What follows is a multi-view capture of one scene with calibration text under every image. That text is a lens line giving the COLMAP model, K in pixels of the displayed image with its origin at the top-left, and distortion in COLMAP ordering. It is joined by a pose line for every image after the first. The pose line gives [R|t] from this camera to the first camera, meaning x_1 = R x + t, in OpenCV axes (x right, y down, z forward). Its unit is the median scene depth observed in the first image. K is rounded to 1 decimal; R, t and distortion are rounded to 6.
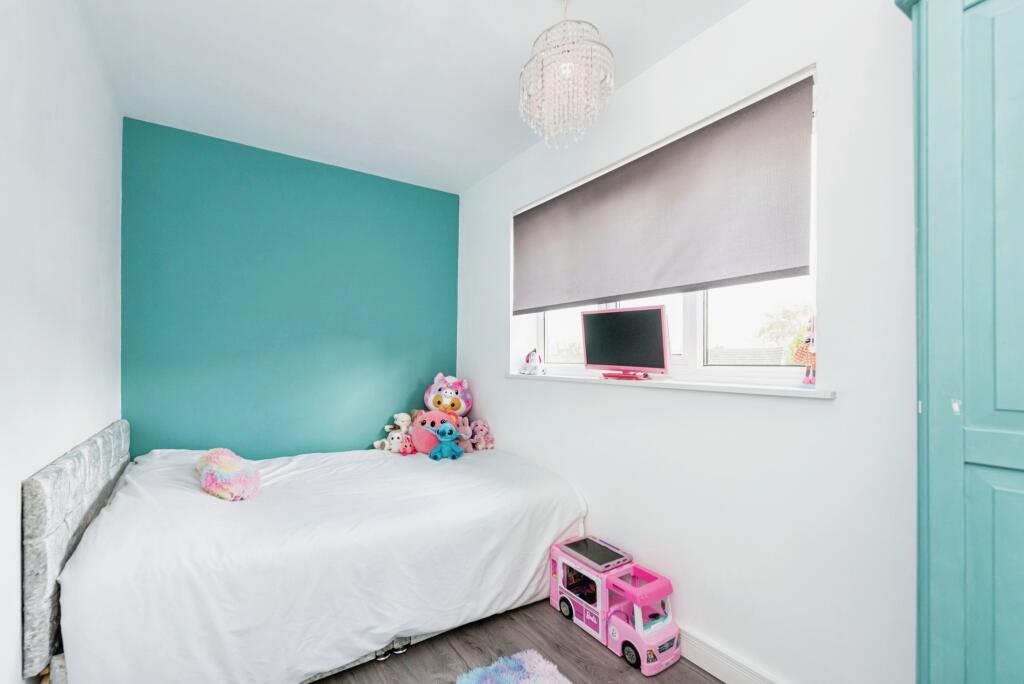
lens RADIAL K [[439.7, 0, 512.7], [0, 439.7, 364.5], [0, 0, 1]] dist [0.000220, -0.000200]
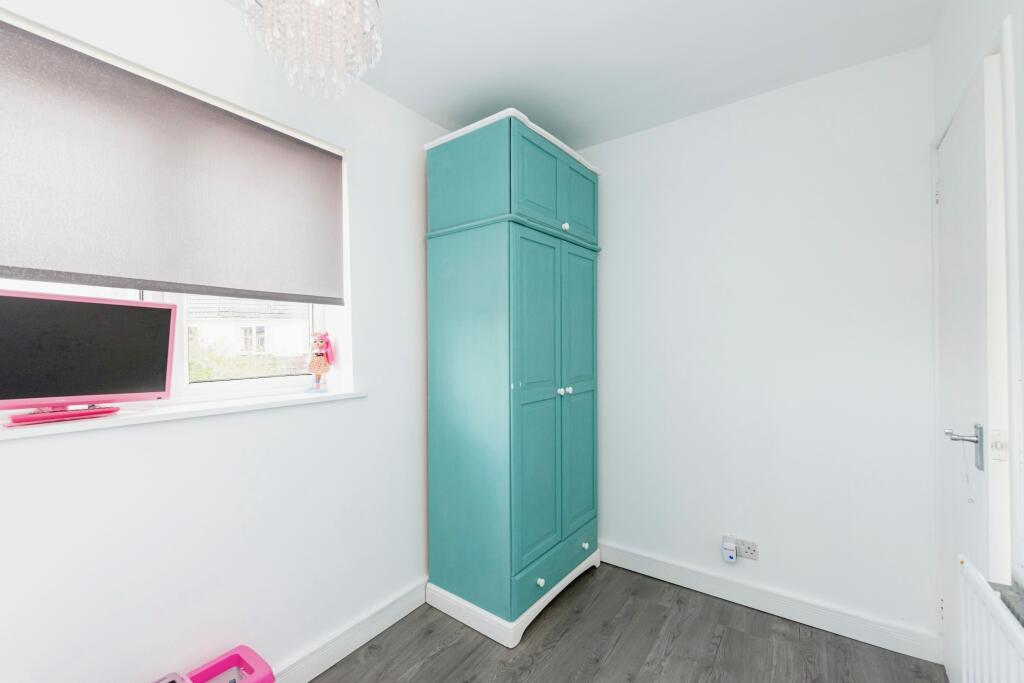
lens RADIAL K [[439.7, 0, 512.7], [0, 439.7, 364.0], [0, 0, 1]] dist [0.000220, -0.000200]
pose [[-0.336021, 0.000154, 0.941855, -0.504891], [0.049660, 0.998612, 0.017553, -0.021174], [-0.940545, 0.052671, -0.335562, 0.686491]]
